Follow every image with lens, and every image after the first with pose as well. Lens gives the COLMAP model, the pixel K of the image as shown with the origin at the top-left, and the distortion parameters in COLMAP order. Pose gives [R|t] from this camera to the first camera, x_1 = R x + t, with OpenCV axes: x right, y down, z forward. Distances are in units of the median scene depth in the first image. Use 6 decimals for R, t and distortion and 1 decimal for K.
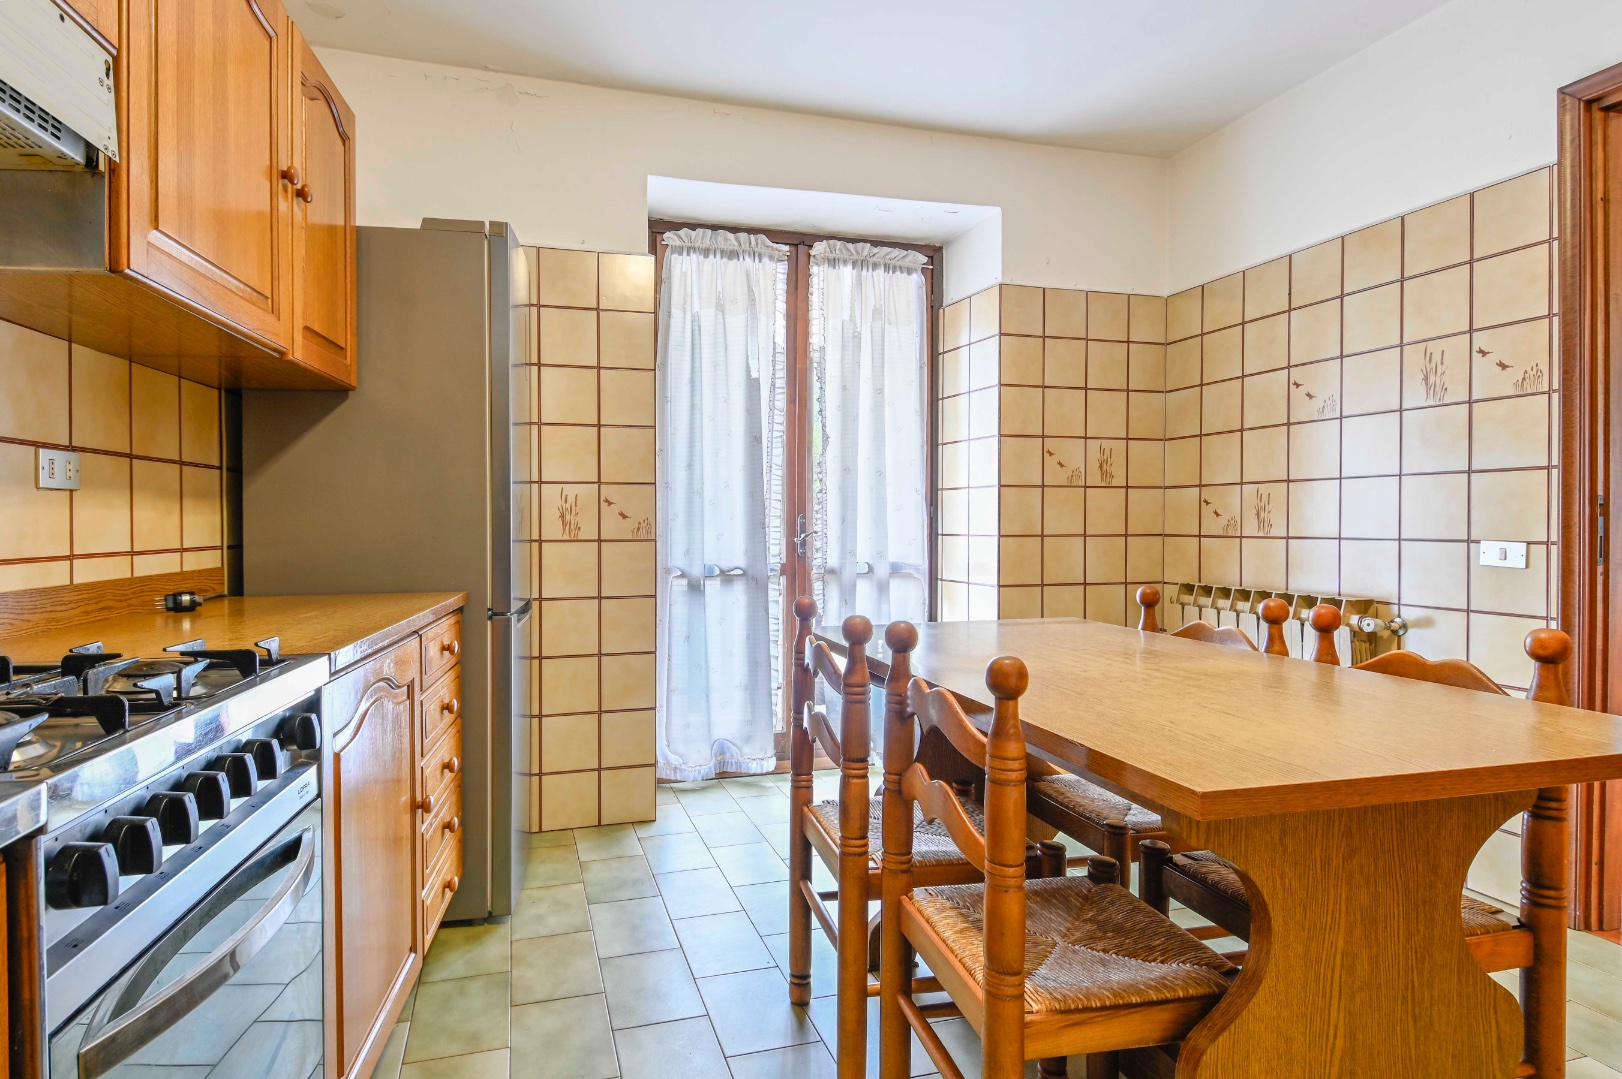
lens RADIAL K [[863.7, 0, 802.3], [0, 863.7, 538.1], [0, 0, 1]] dist [0.023267, -0.025486]
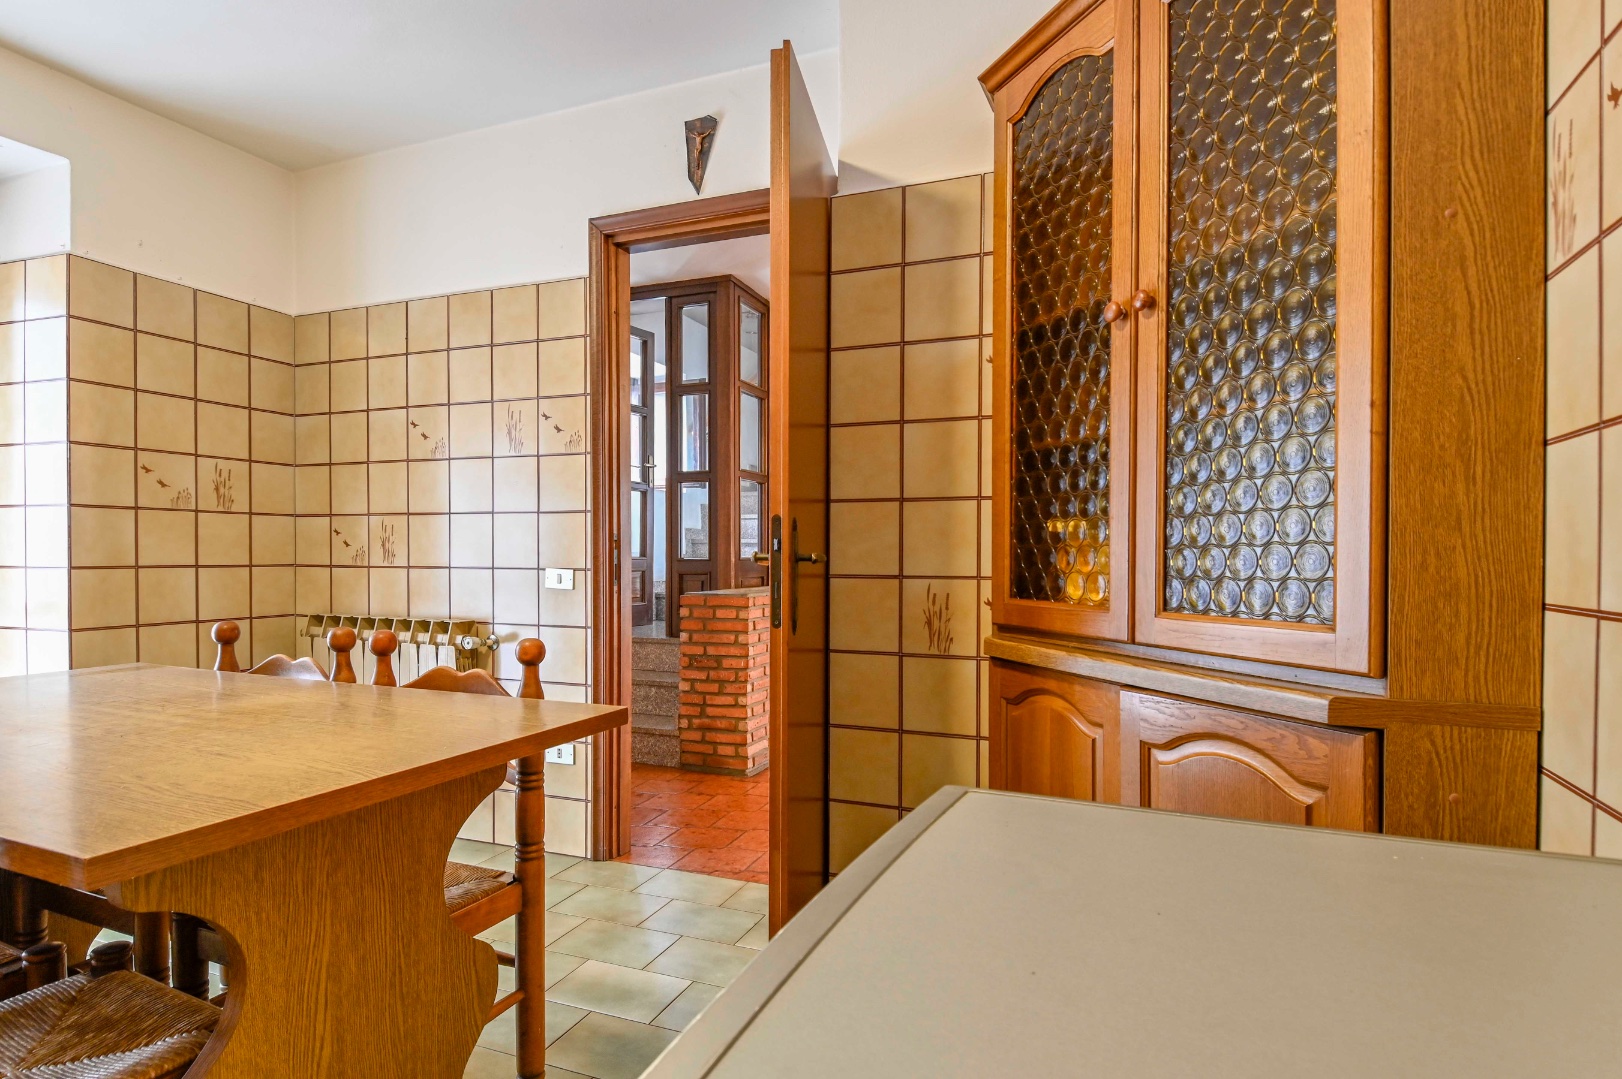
lens RADIAL K [[801.7, 0, 864.7], [0, 801.7, 573.5], [0, 0, 1]] dist [-0.002062, -0.007302]
pose [[0.597534, -0.015162, 0.801700, 0.148170], [0.009138, 0.999885, 0.012099, 0.000967], [-0.801792, 0.000096, 0.597604, -0.054352]]
